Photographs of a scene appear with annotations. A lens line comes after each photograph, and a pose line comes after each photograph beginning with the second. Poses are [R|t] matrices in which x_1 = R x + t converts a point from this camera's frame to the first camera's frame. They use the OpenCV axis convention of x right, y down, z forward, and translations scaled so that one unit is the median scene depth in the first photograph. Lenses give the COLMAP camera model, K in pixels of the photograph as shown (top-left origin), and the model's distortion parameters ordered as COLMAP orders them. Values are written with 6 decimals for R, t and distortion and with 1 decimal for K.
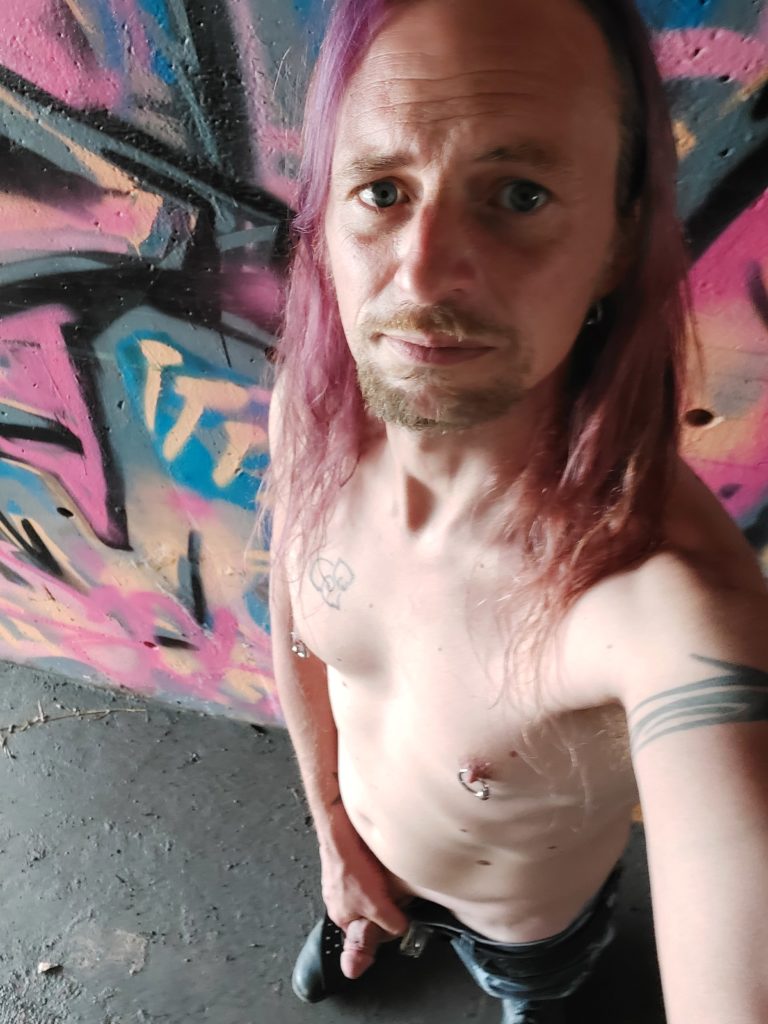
lens RADIAL K [[958.7, 0, 384.0], [0, 958.7, 512.0], [0, 0, 1]] dist [0.012783, 0.005909]
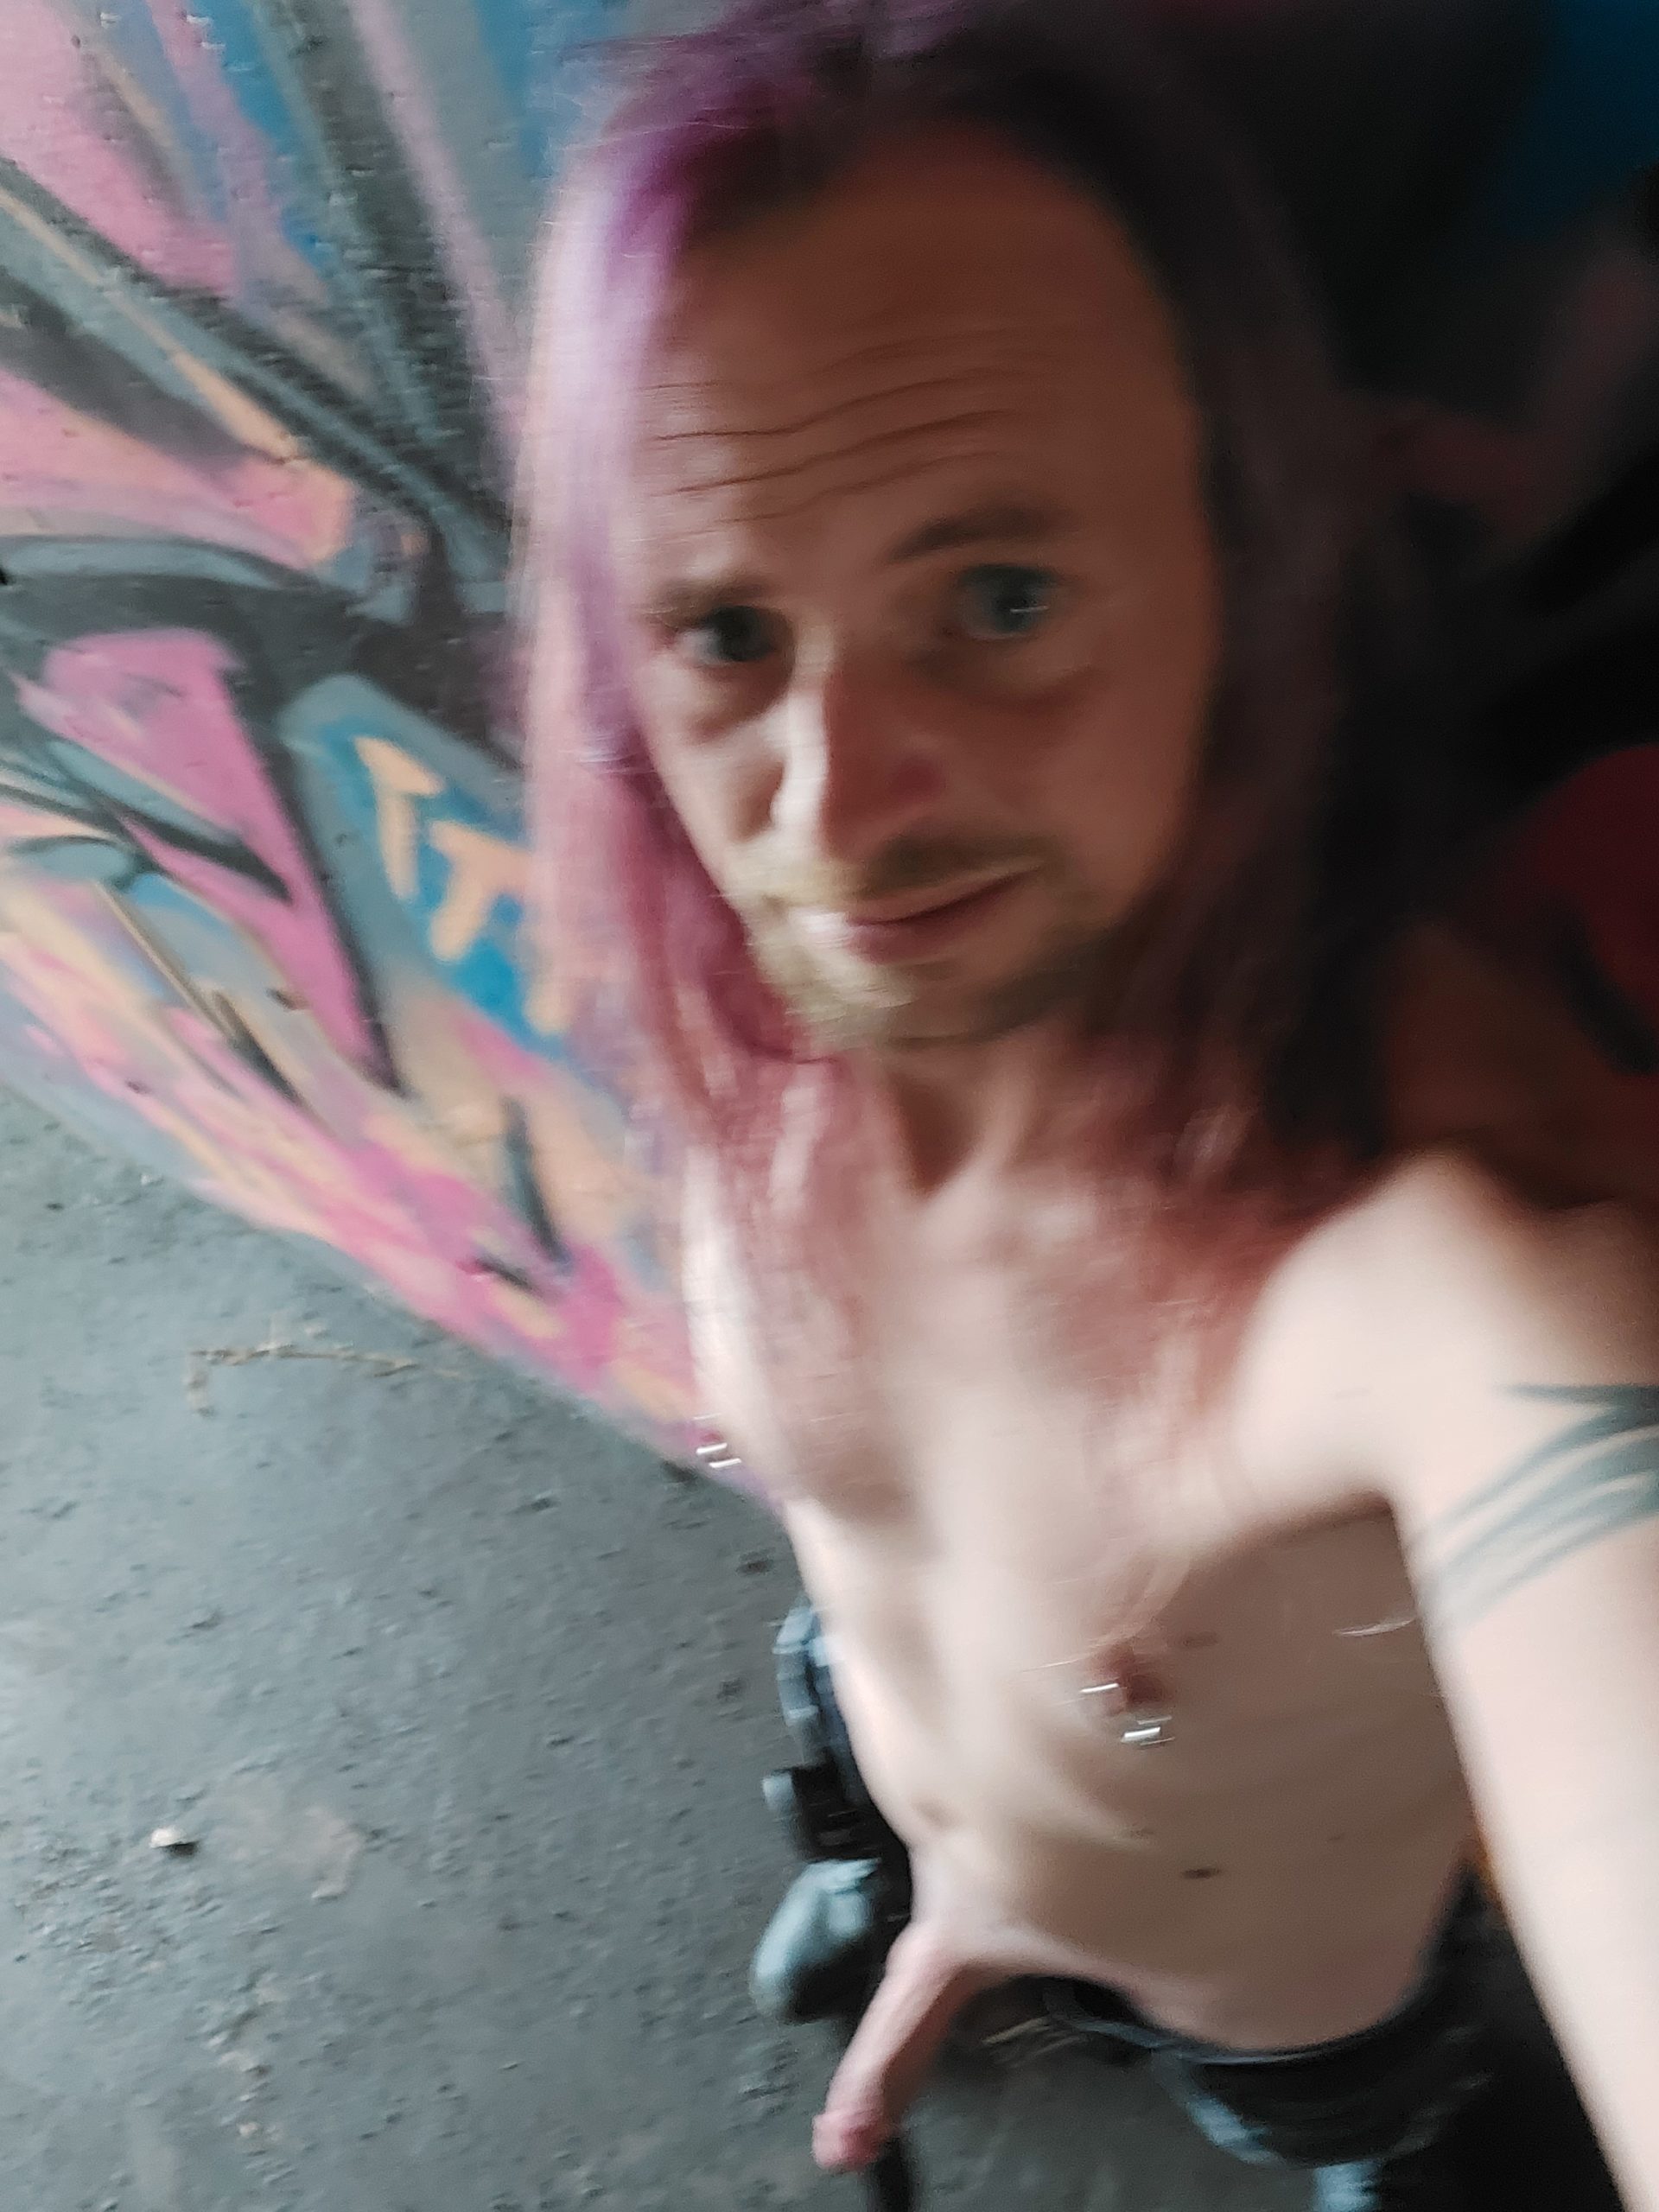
lens RADIAL K [[2070.9, 0, 829.5], [0, 2070.9, 1106.0], [0, 0, 1]] dist [0.012783, 0.005909]
pose [[0.958158, 0.202385, -0.202417, 0.131767], [-0.180394, 0.976006, 0.121942, -0.107156], [0.222240, -0.080325, 0.971678, 0.037715]]
